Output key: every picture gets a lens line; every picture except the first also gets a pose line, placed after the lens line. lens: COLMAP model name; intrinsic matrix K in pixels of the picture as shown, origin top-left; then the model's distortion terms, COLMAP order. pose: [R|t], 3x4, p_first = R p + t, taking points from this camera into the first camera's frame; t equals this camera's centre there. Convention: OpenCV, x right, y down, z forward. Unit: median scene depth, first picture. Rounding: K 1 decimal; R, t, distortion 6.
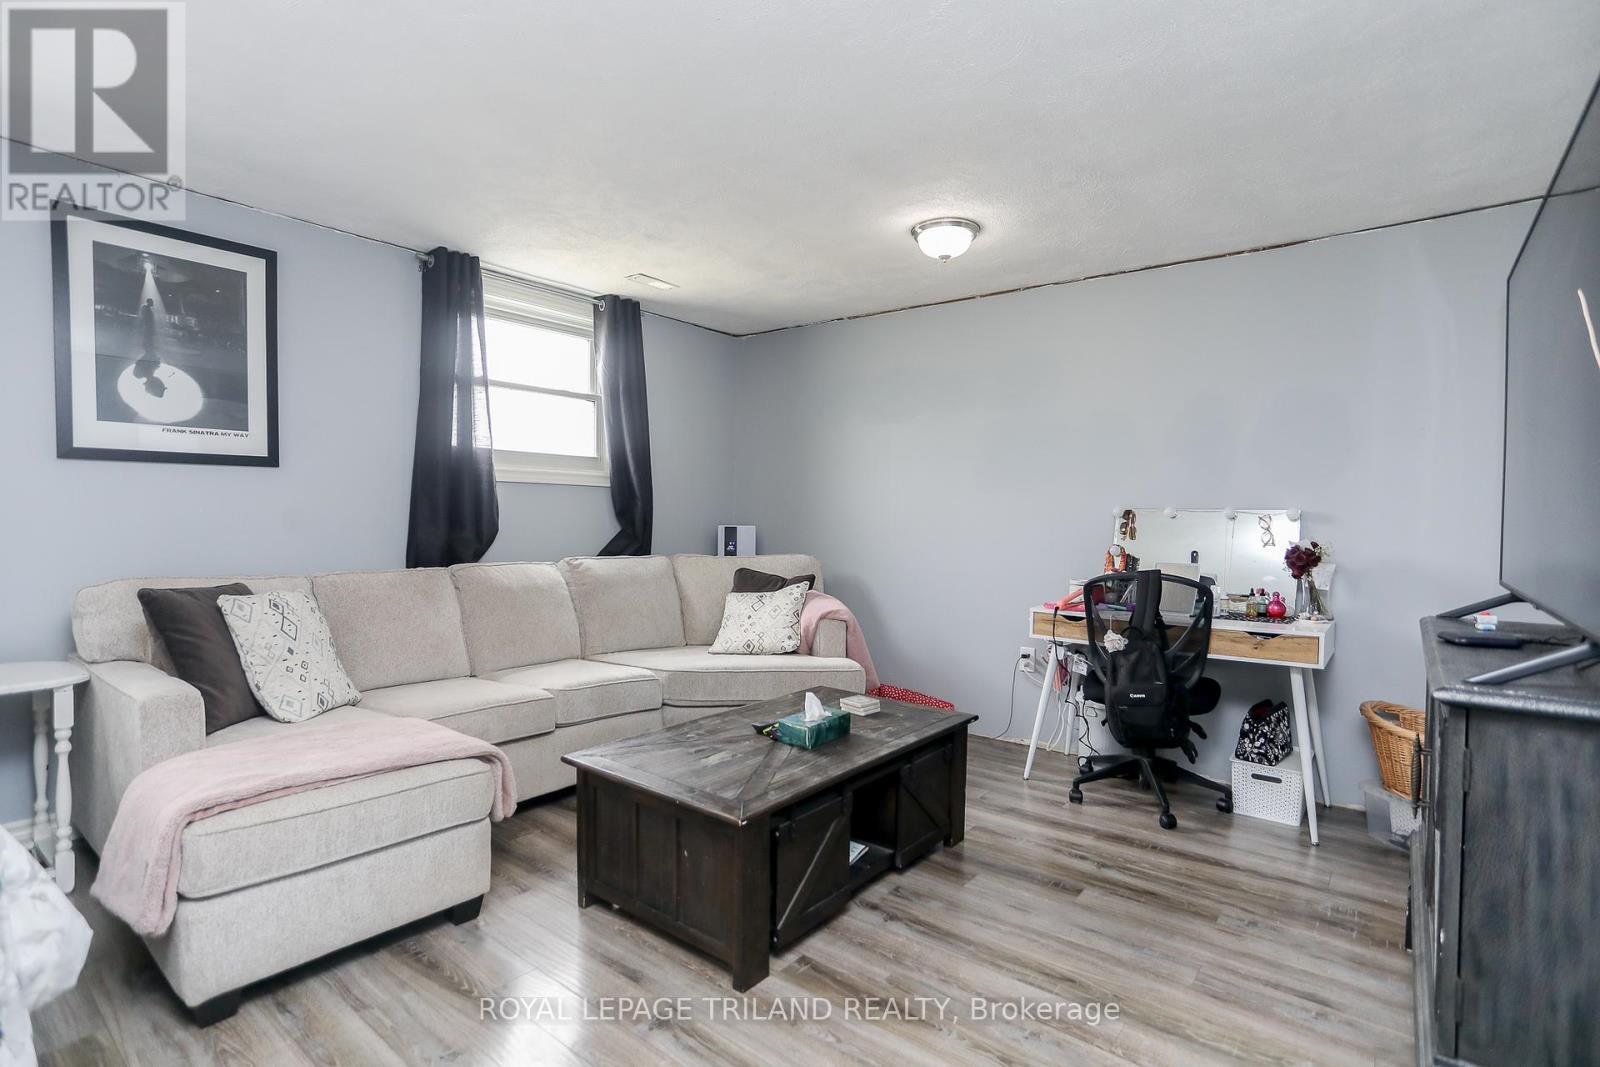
lens RADIAL K [[774.0, 0, 792.9], [0, 774.0, 535.9], [0, 0, 1]] dist [-0.055297, 0.031310]
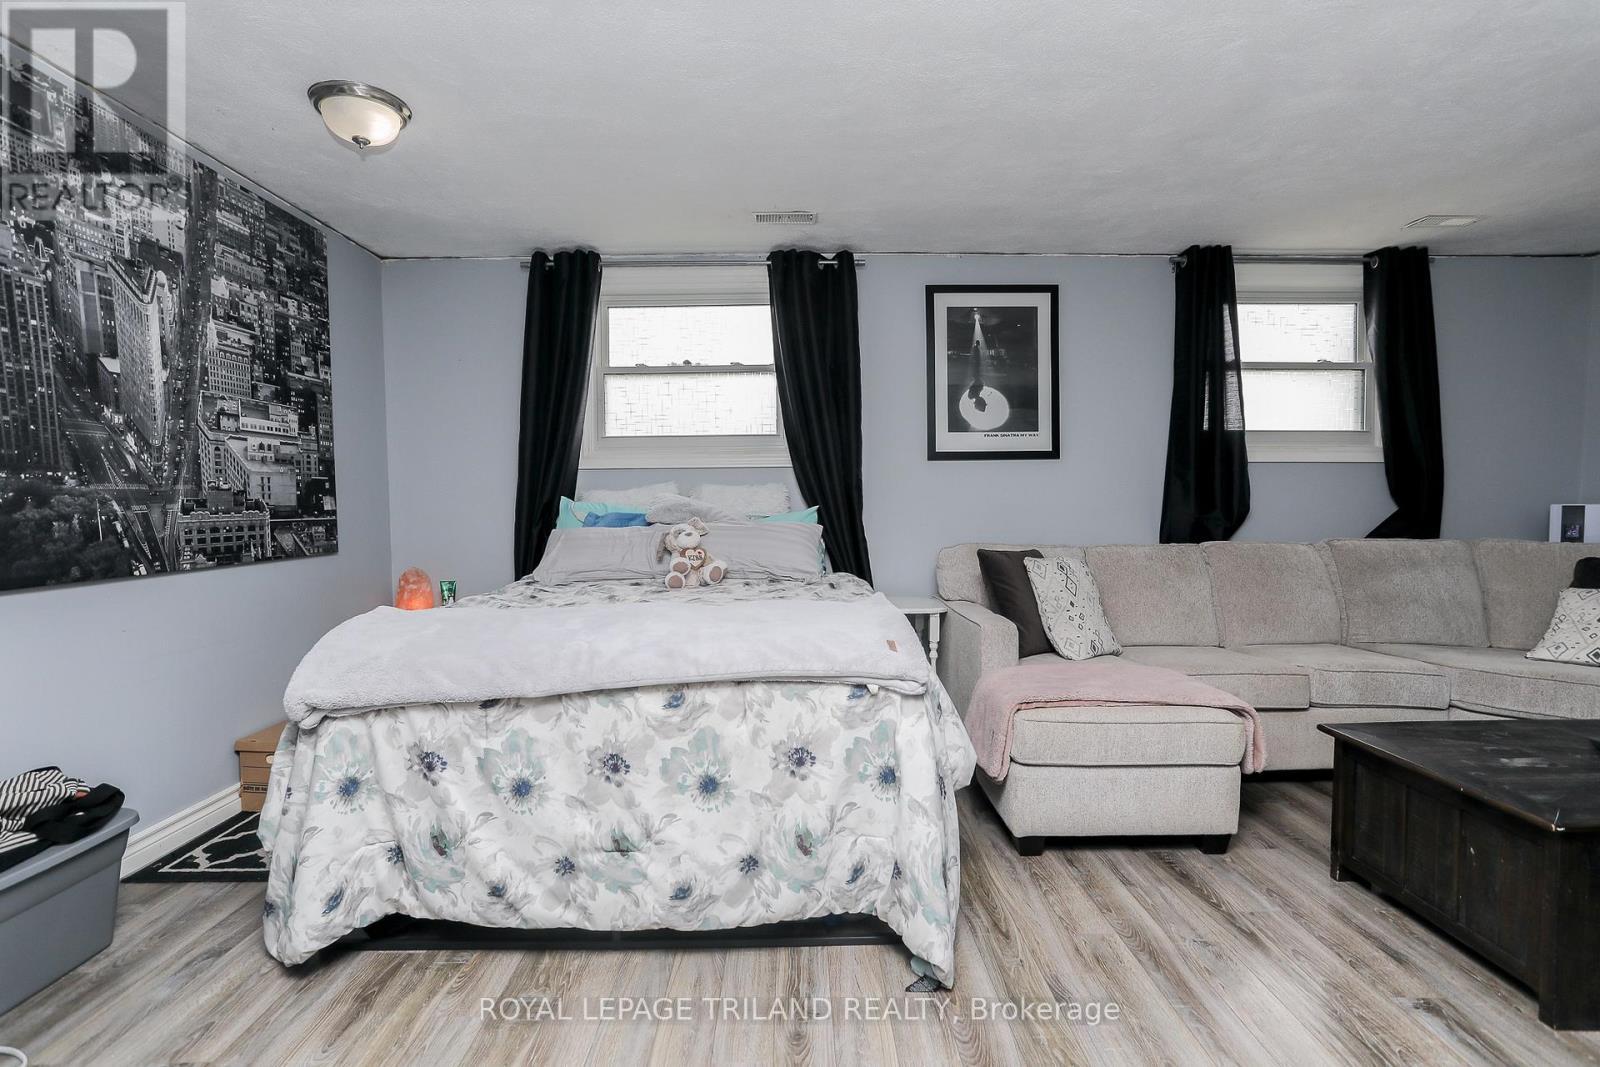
lens RADIAL K [[774.0, 0, 792.9], [0, 774.0, 535.9], [0, 0, 1]] dist [-0.055297, 0.031310]
pose [[0.625474, 0.020490, -0.779976, 0.039656], [-0.008455, 0.999774, 0.019484, 0.018699], [0.780199, -0.005592, 0.625507, -0.159215]]
